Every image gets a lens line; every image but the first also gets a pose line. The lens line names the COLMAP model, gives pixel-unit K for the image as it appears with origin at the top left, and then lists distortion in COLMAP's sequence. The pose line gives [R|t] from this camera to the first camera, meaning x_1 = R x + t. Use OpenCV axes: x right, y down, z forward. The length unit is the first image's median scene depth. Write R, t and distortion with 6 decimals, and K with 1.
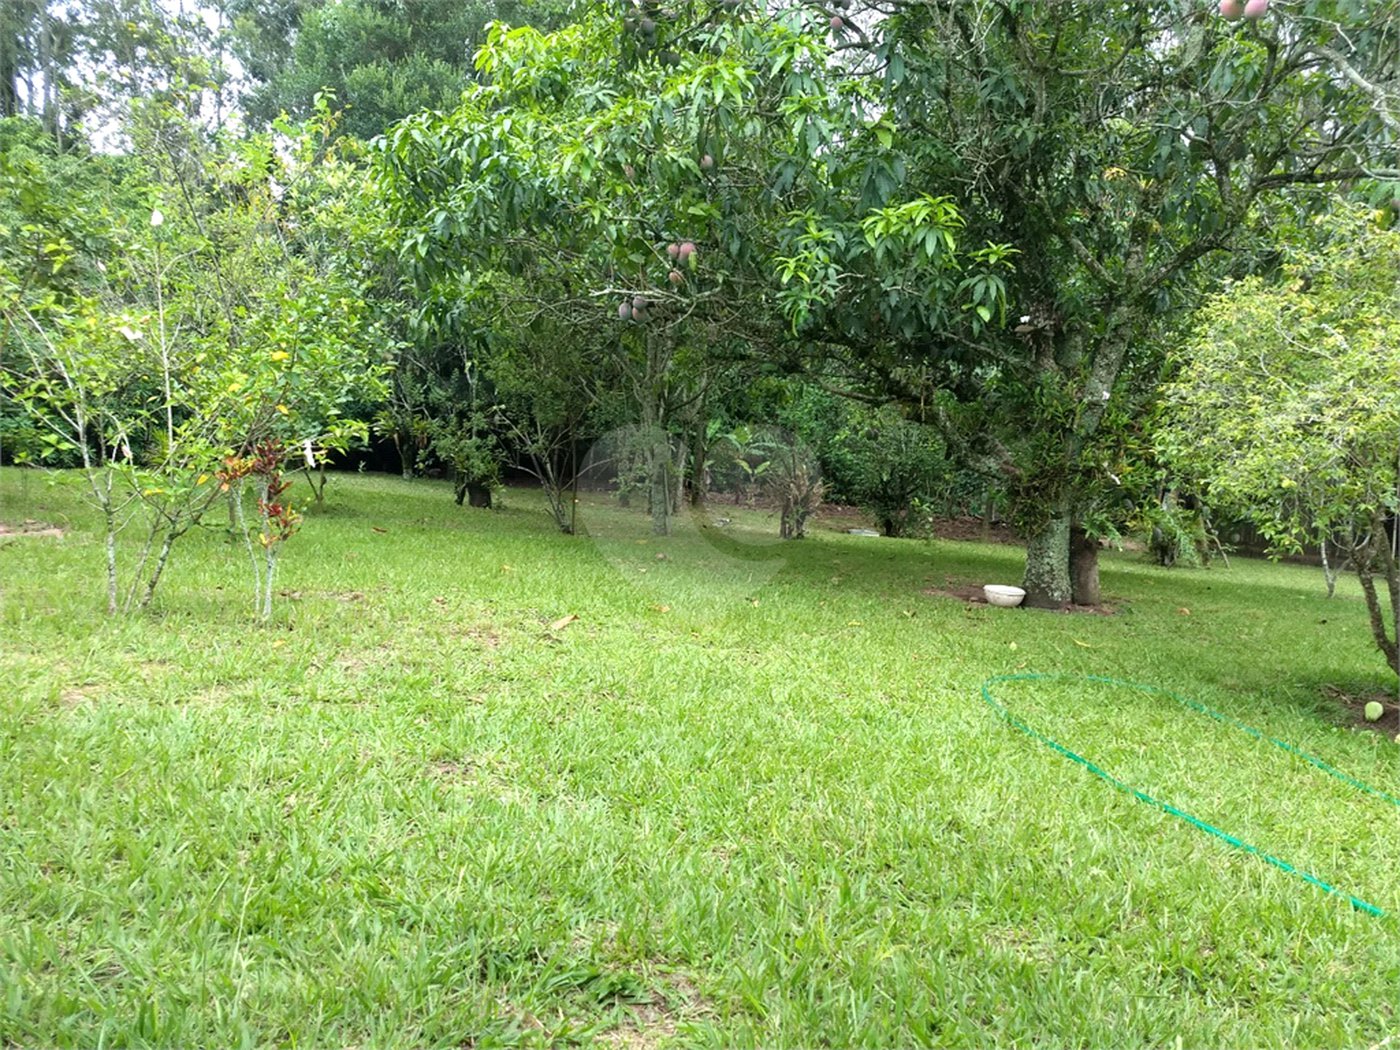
lens RADIAL K [[1094.5, 0, 702.7], [0, 1094.5, 533.3], [0, 0, 1]] dist [0.139360, -0.174705]
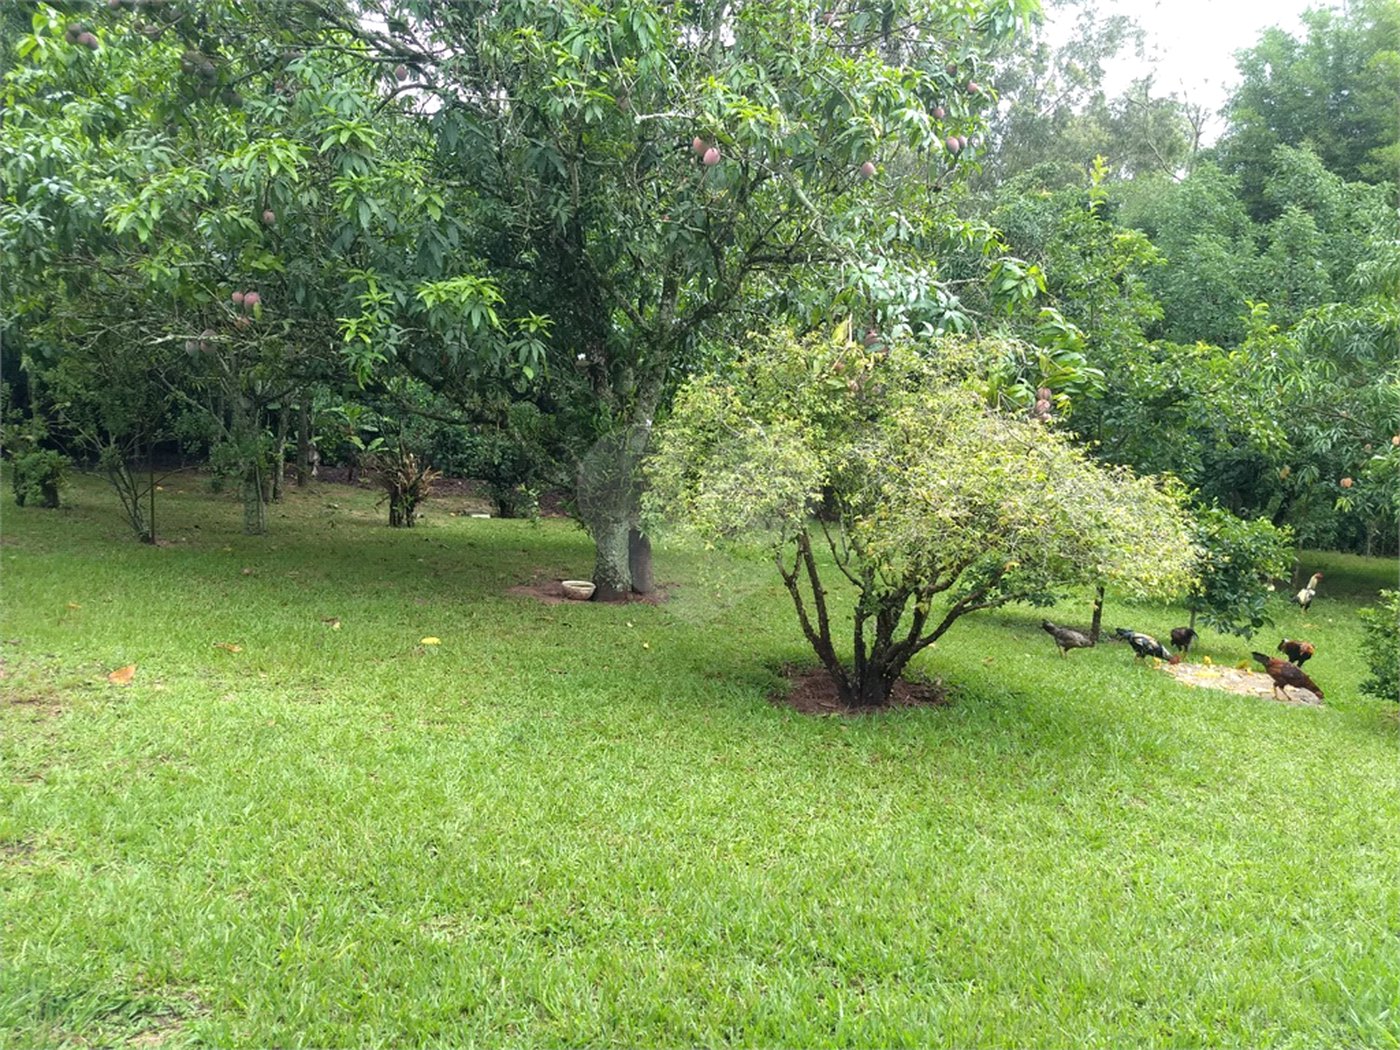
lens RADIAL K [[1094.5, 0, 702.7], [0, 1094.5, 533.3], [0, 0, 1]] dist [0.139360, -0.174705]
pose [[0.947733, -0.038377, 0.316749, 0.050214], [0.024075, 0.998511, 0.048944, -0.079364], [-0.318155, -0.038760, 0.947246, -0.180478]]
